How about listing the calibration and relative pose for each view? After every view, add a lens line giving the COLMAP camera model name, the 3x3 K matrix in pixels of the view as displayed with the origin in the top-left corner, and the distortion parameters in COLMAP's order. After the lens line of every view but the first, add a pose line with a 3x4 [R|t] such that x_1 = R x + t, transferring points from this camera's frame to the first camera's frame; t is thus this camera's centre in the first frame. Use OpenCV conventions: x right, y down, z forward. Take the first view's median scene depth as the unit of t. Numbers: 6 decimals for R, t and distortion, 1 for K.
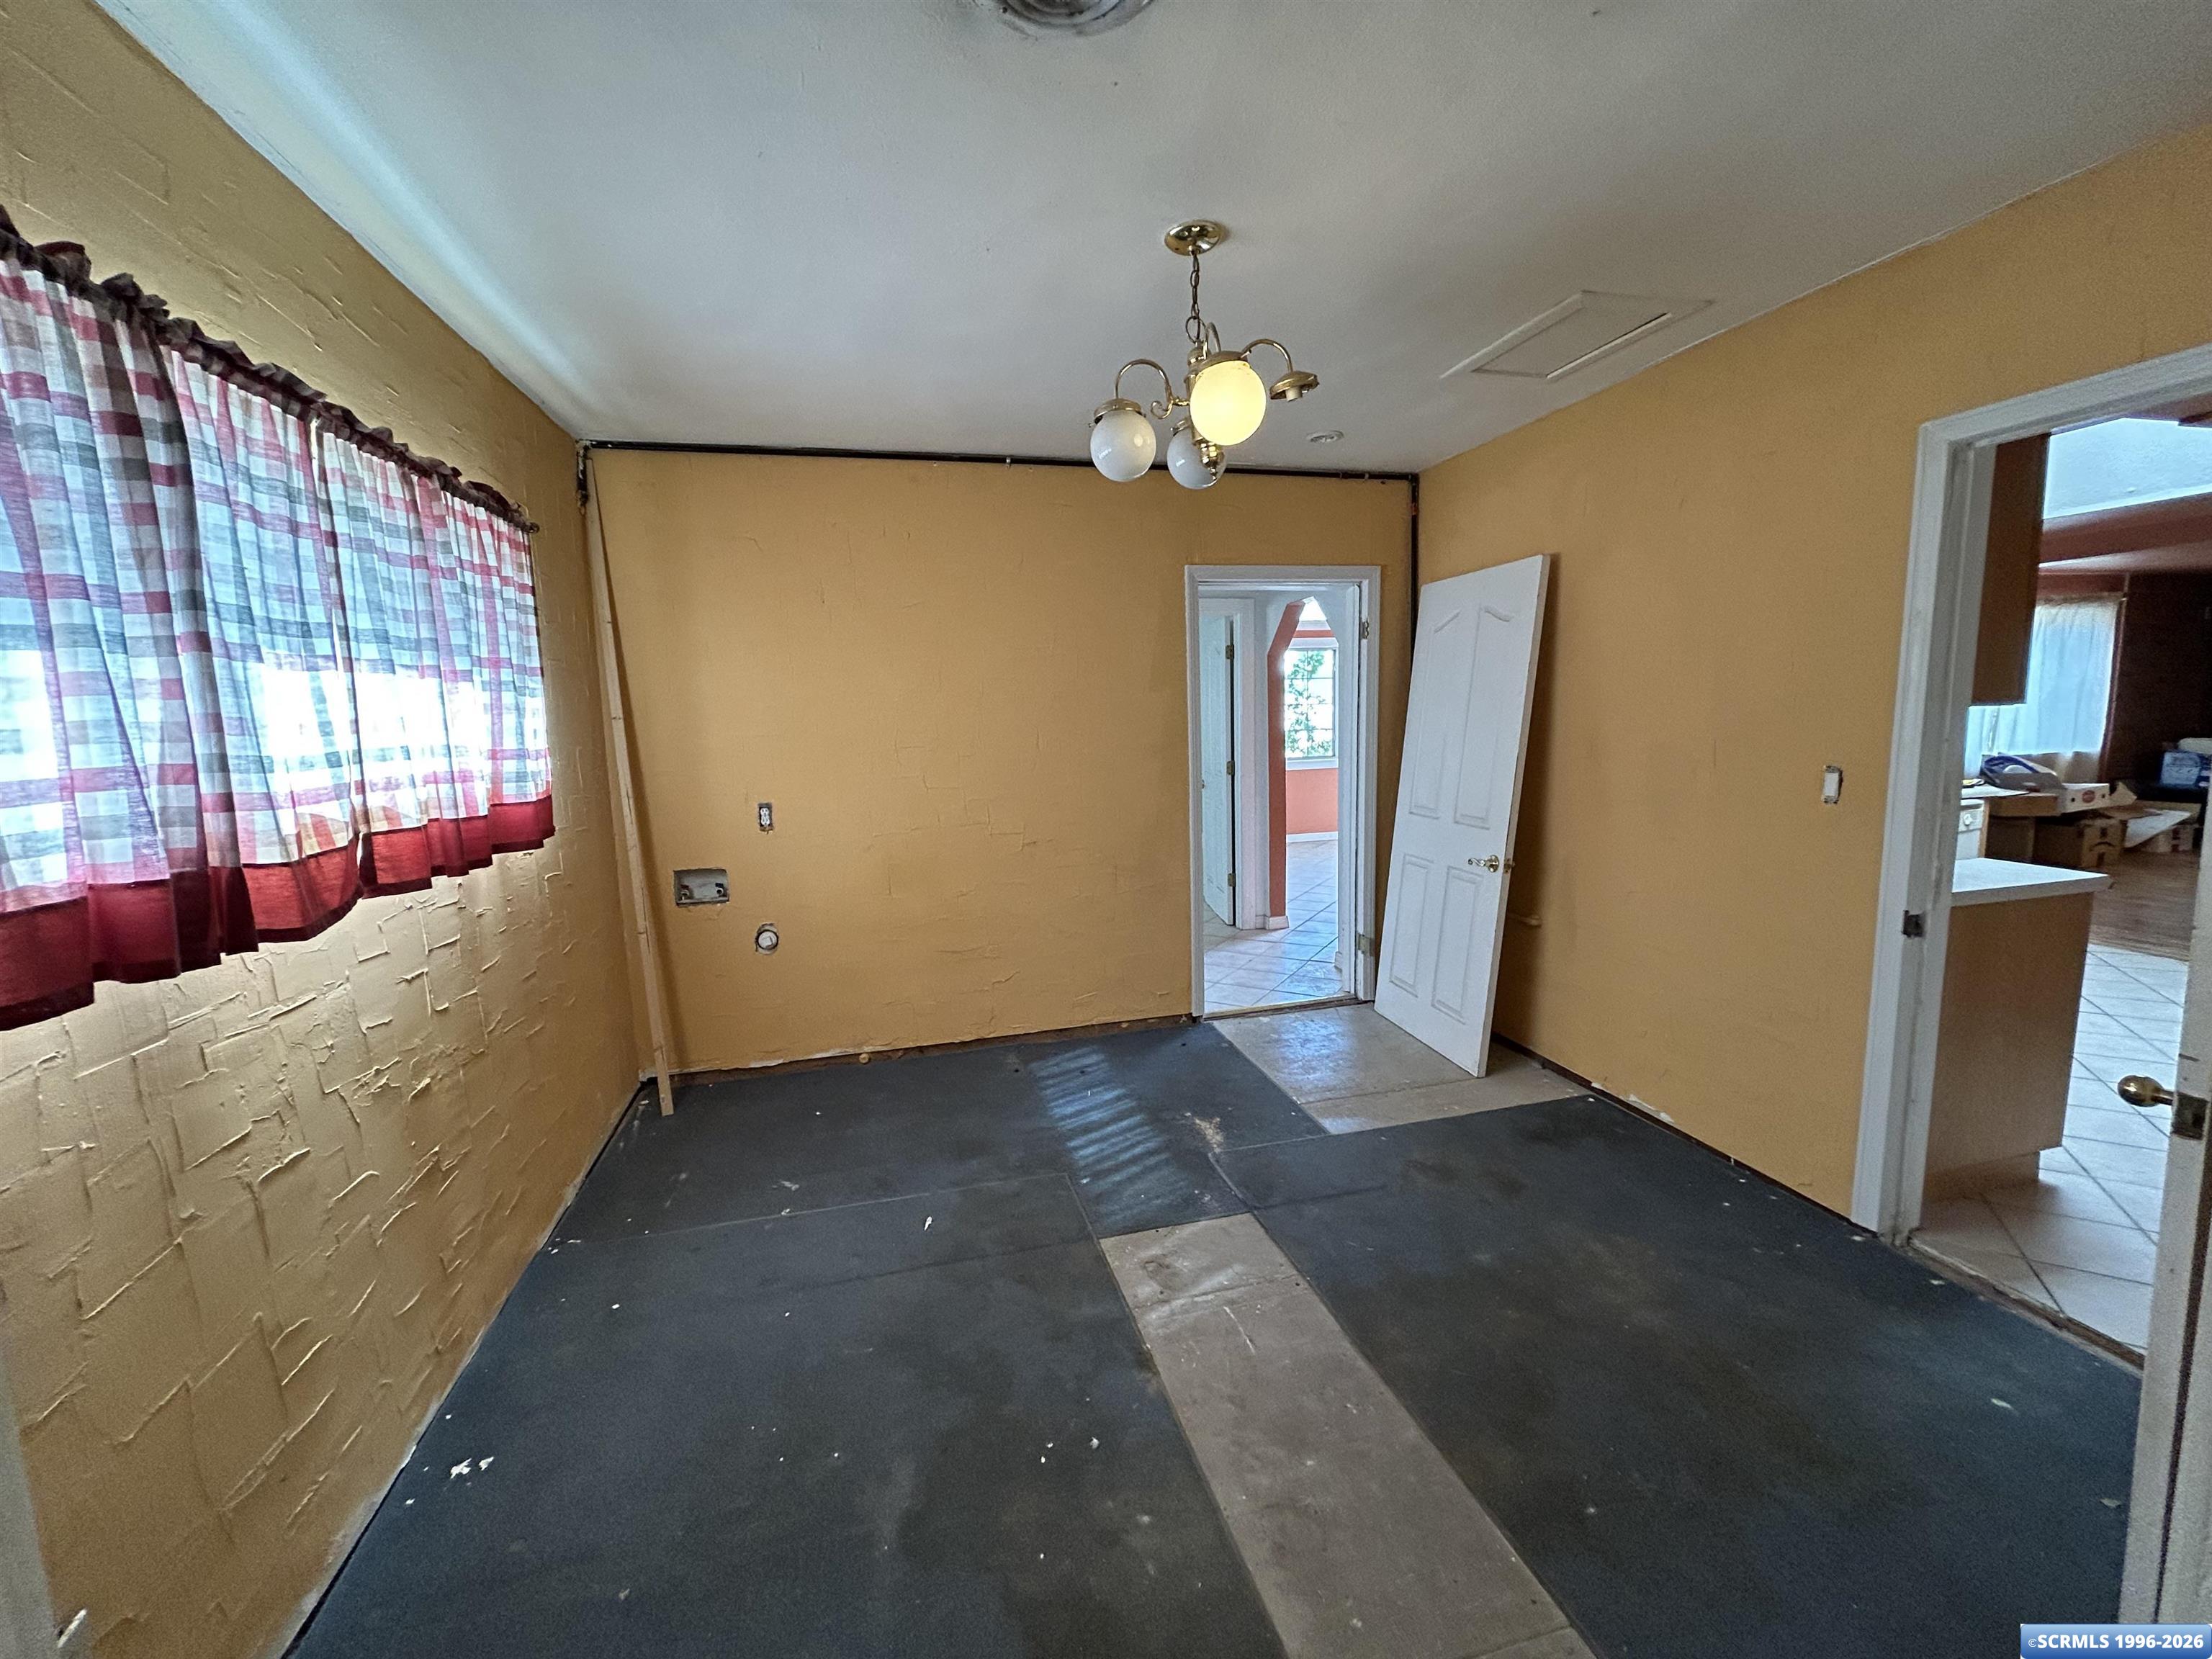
lens RADIAL K [[885.3, 0, 1110.9], [0, 885.3, 824.4], [0, 0, 1]] dist [0.013789, 0.000105]
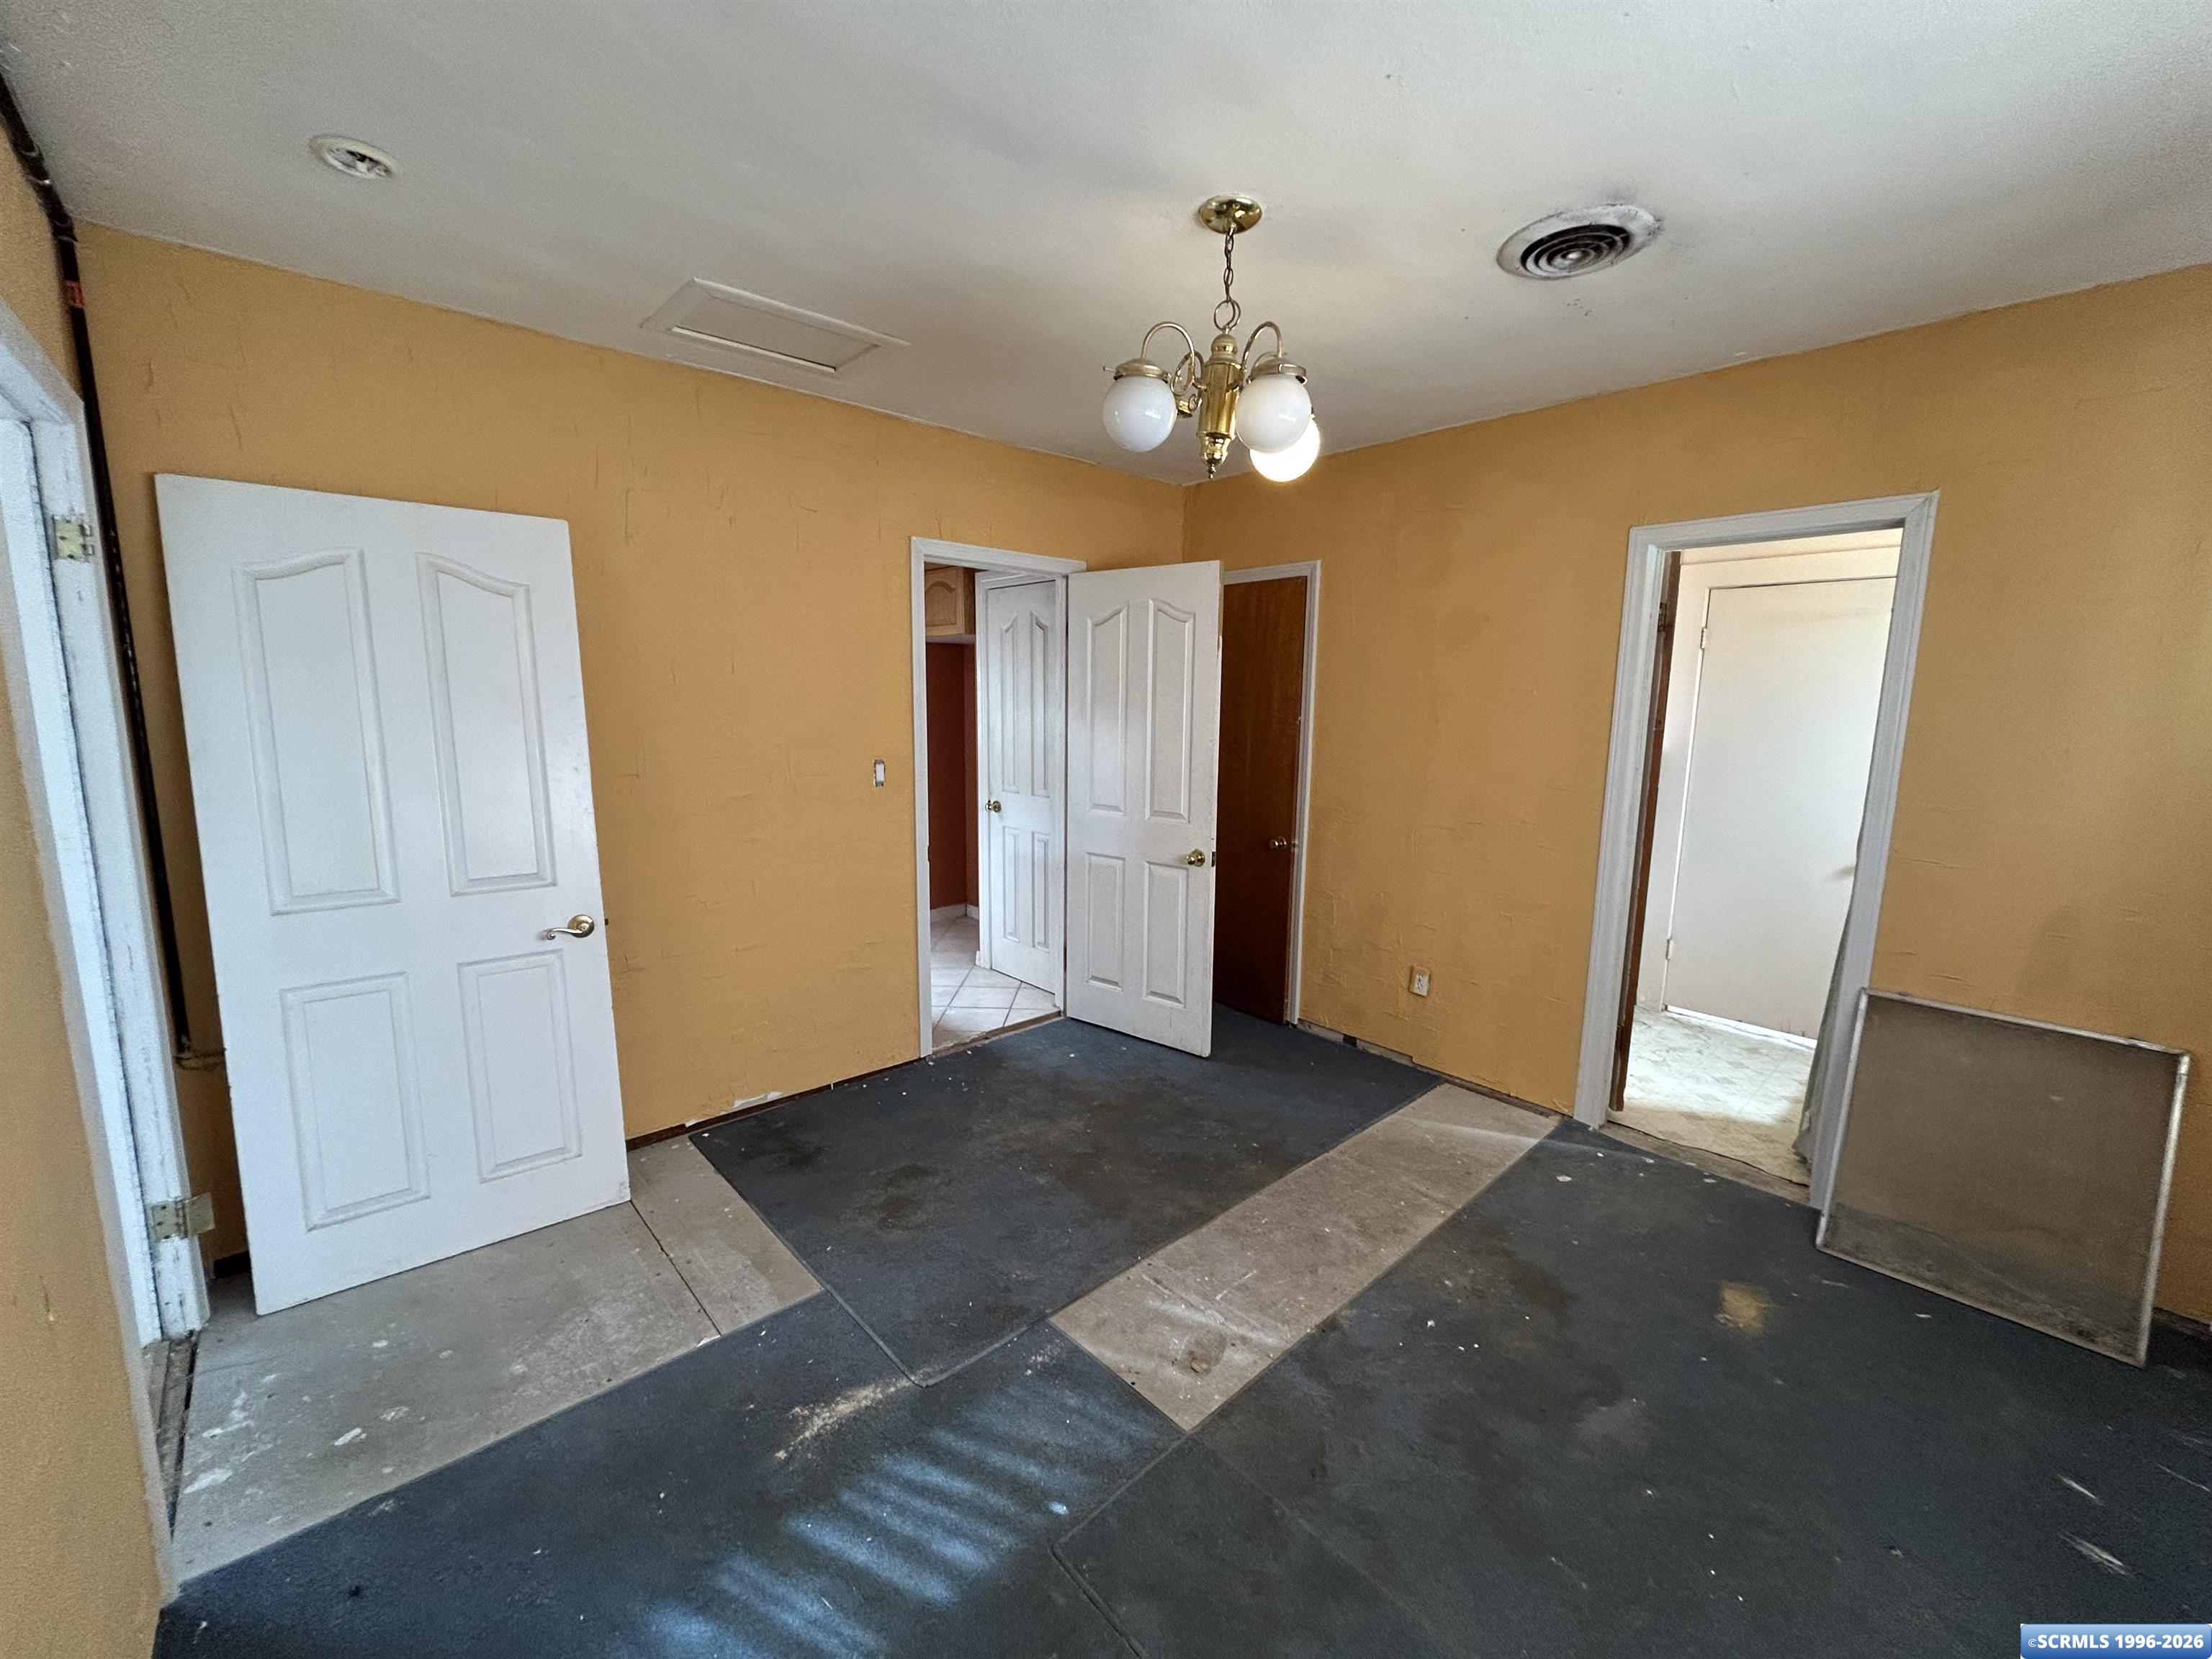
lens RADIAL K [[885.3, 0, 1098.7], [0, 885.3, 822.0], [0, 0, 1]] dist [0.013789, 0.000105]
pose [[-0.446597, -0.105870, 0.888450, -0.560244], [0.117820, 0.977370, 0.175690, -0.162973], [-0.886944, 0.183139, -0.424016, 1.223877]]
